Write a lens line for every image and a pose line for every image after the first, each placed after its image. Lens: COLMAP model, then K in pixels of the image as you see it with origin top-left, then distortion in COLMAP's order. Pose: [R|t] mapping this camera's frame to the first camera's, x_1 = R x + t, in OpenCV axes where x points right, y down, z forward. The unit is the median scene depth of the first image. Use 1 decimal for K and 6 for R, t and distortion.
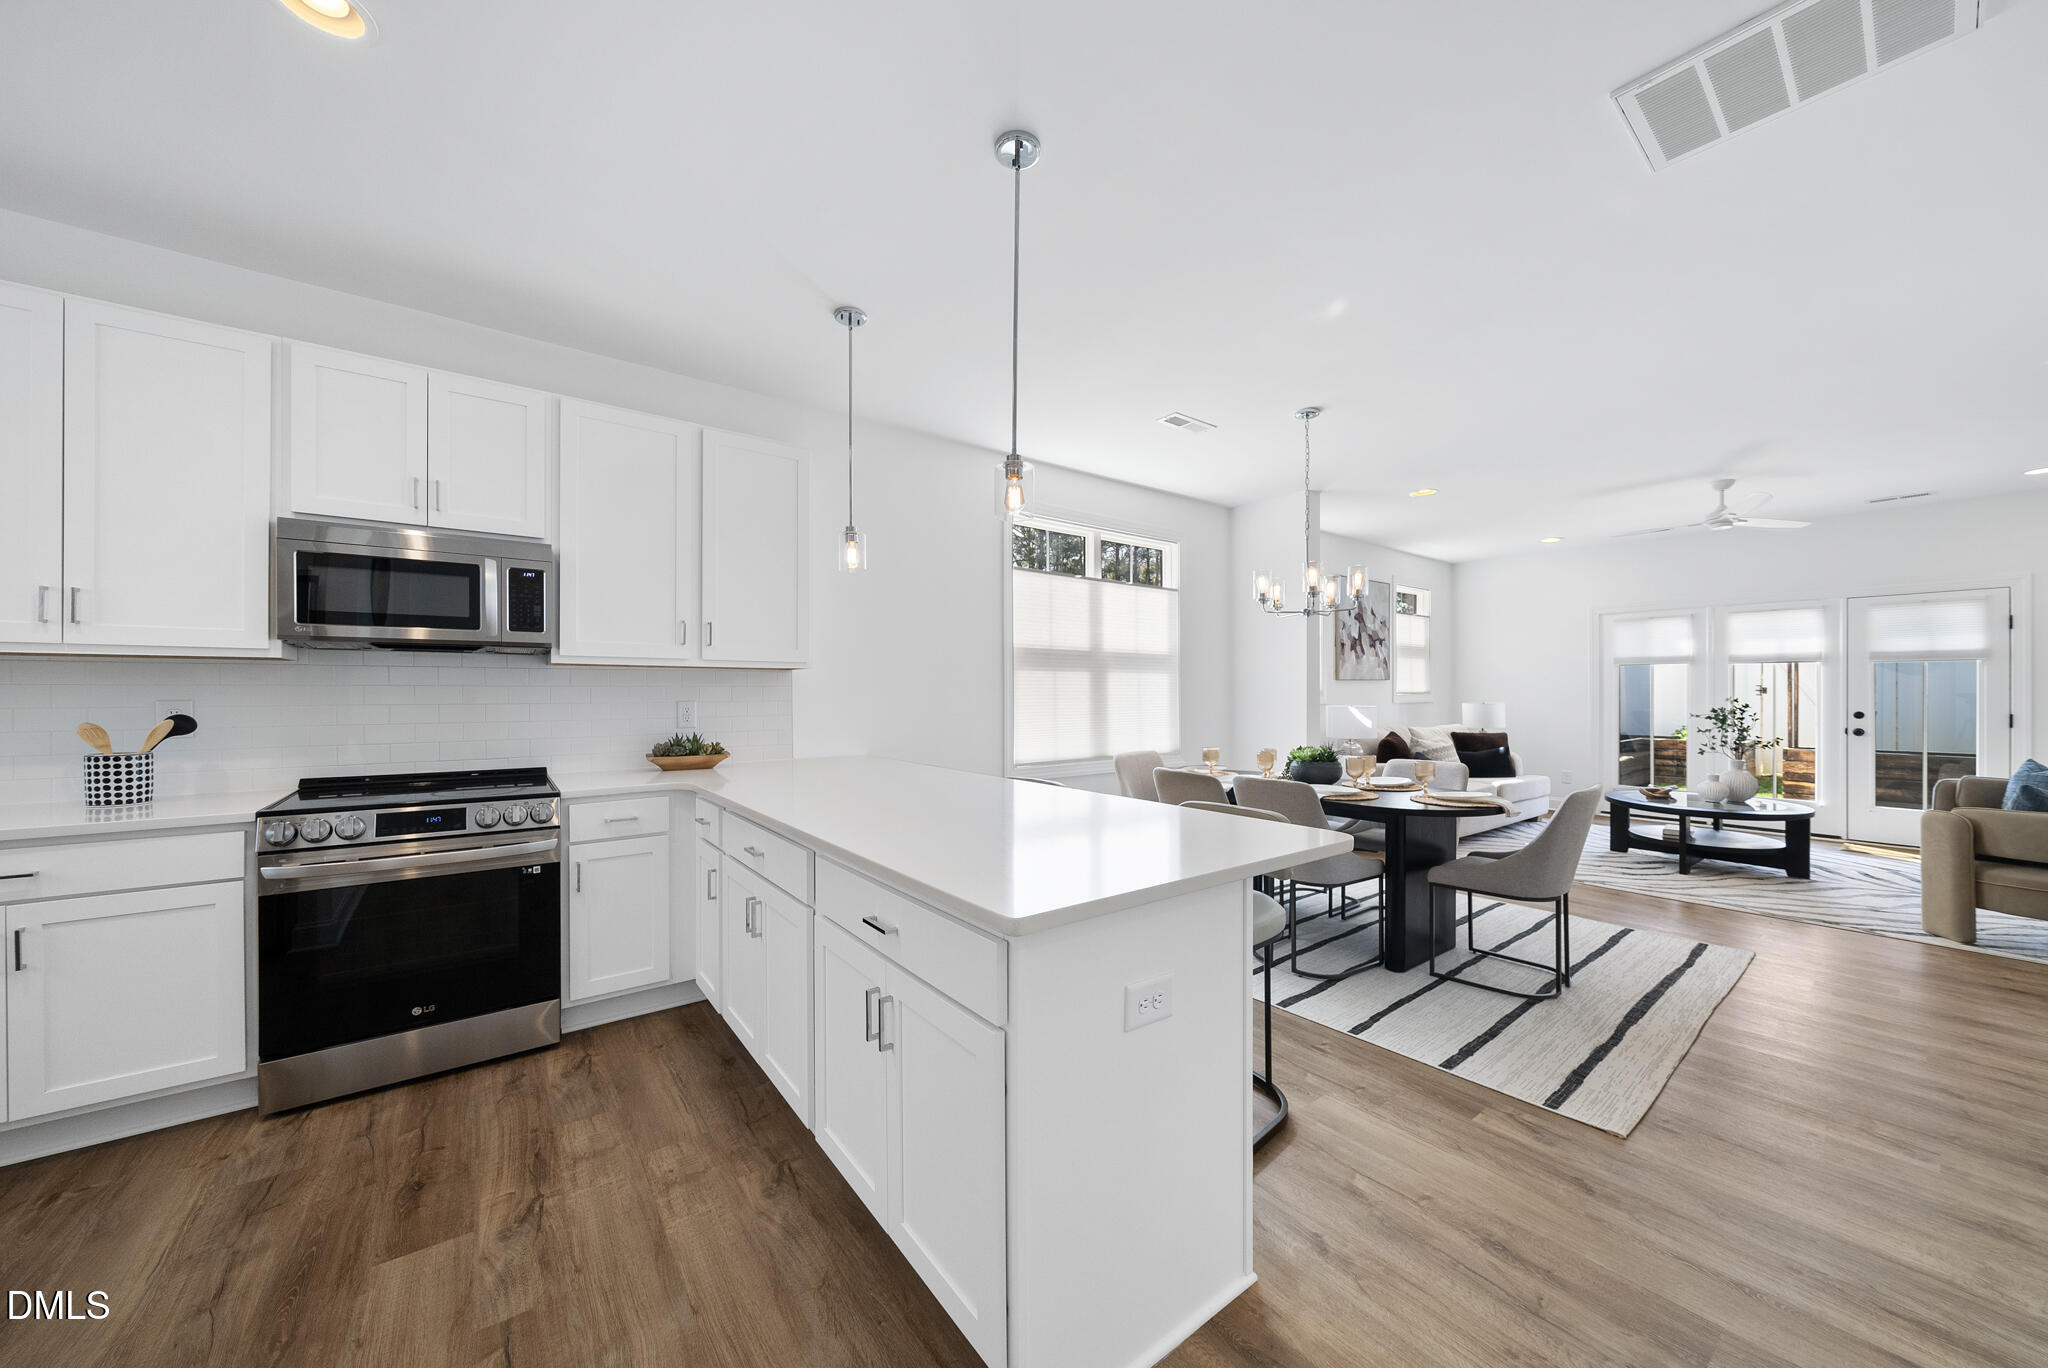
lens RADIAL K [[709.7, 0, 1022.3], [0, 709.7, 682.8], [0, 0, 1]] dist [-0.003290, -0.000132]
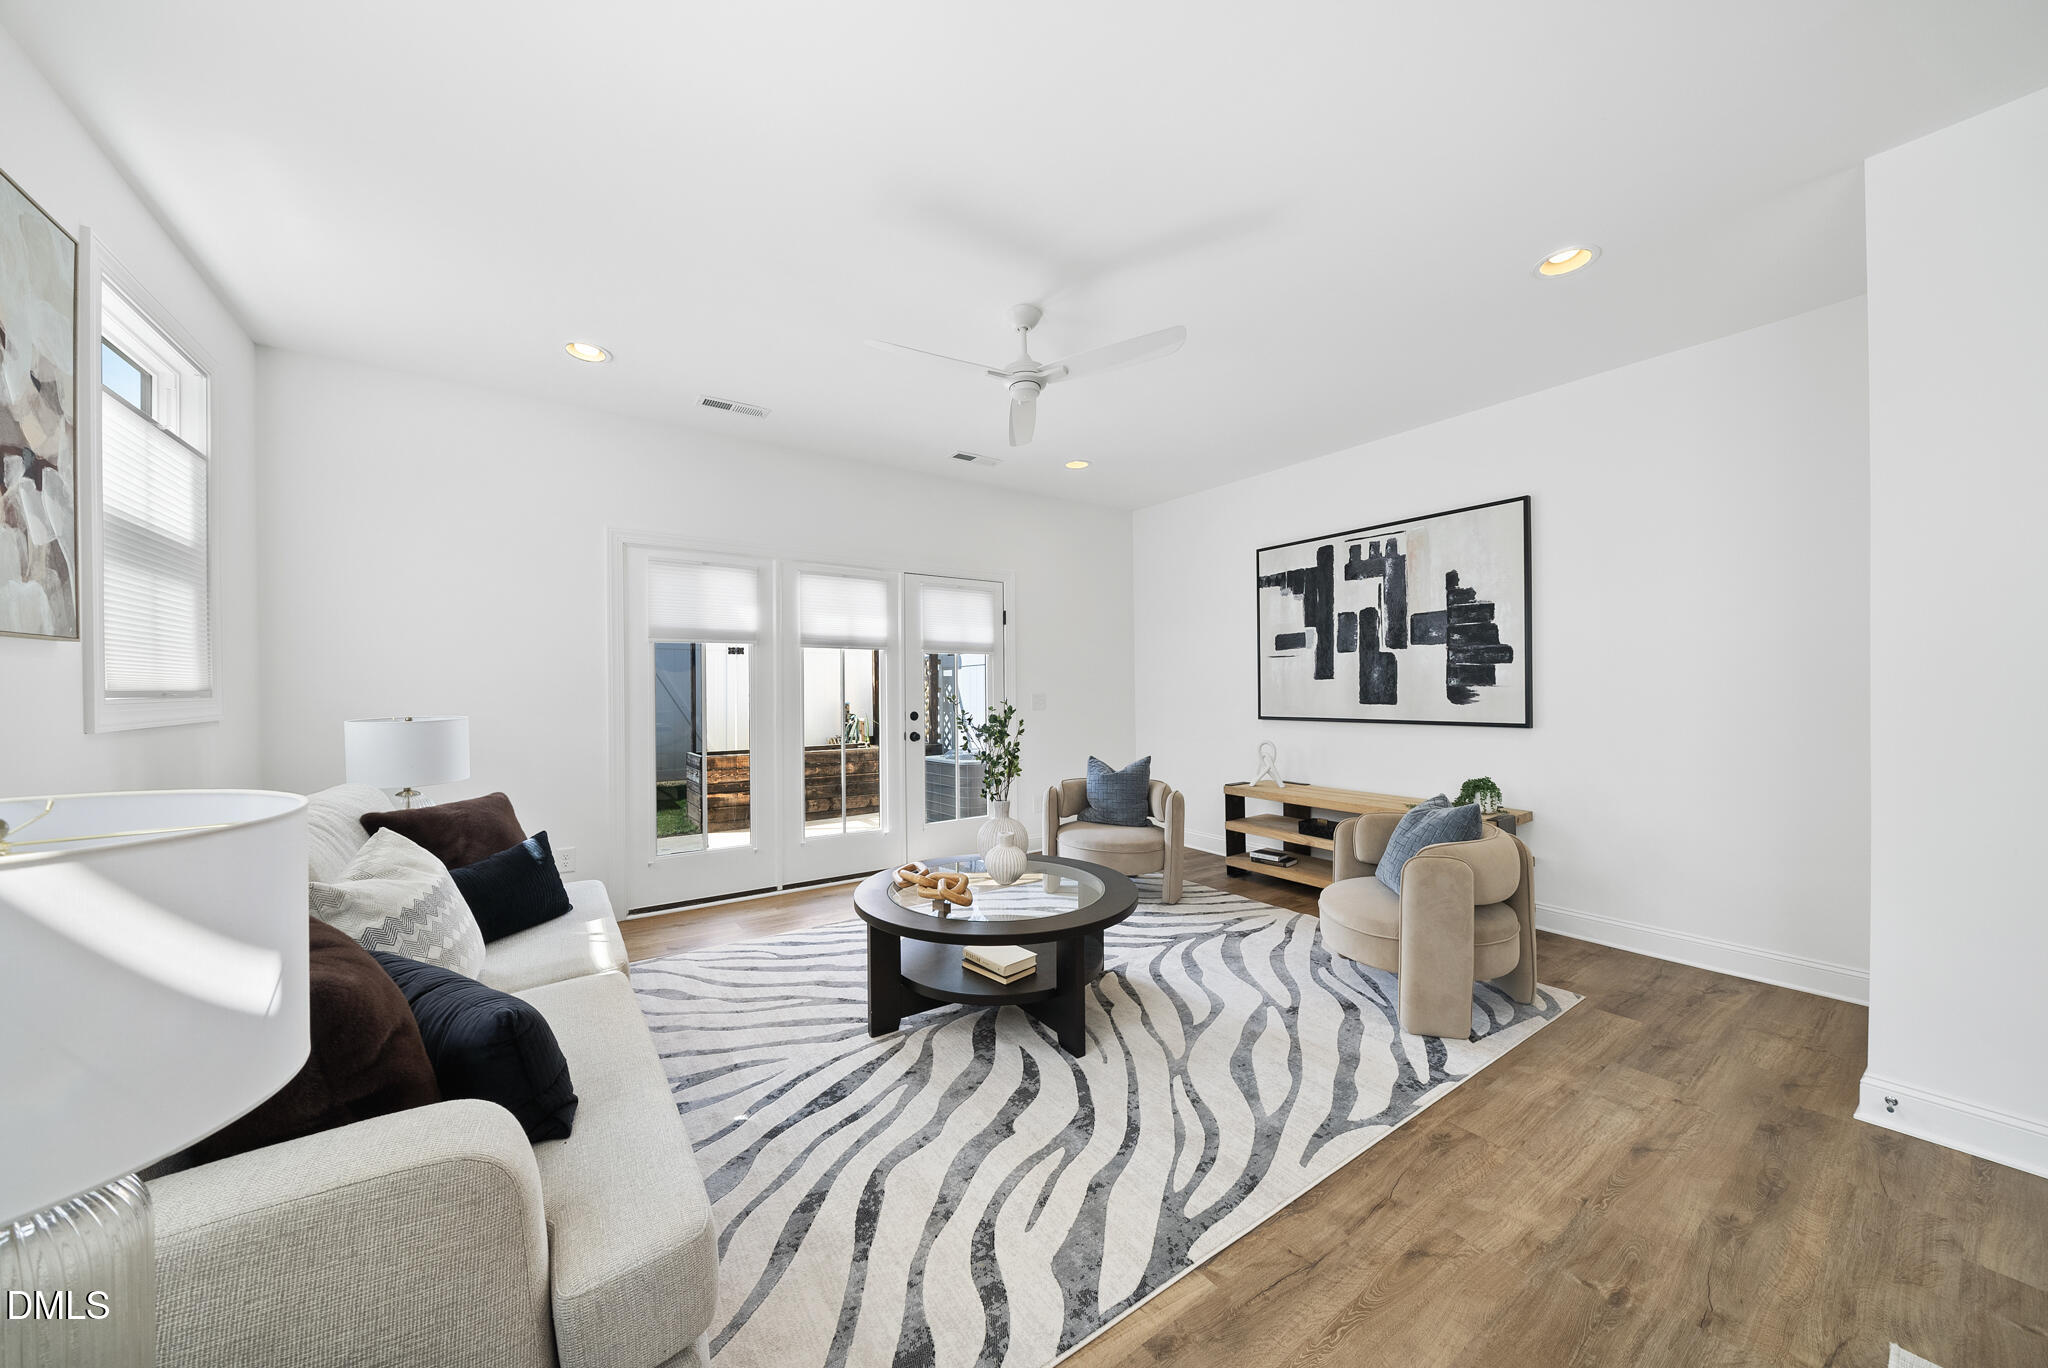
lens RADIAL K [[709.7, 0, 1033.1], [0, 709.7, 690.7], [0, 0, 1]] dist [-0.003290, -0.000132]
pose [[0.041542, 0.001039, 0.999136, 0.311305], [-0.004623, 0.999989, -0.000848, 0.013872], [-0.999126, -0.004584, 0.041546, 0.713047]]
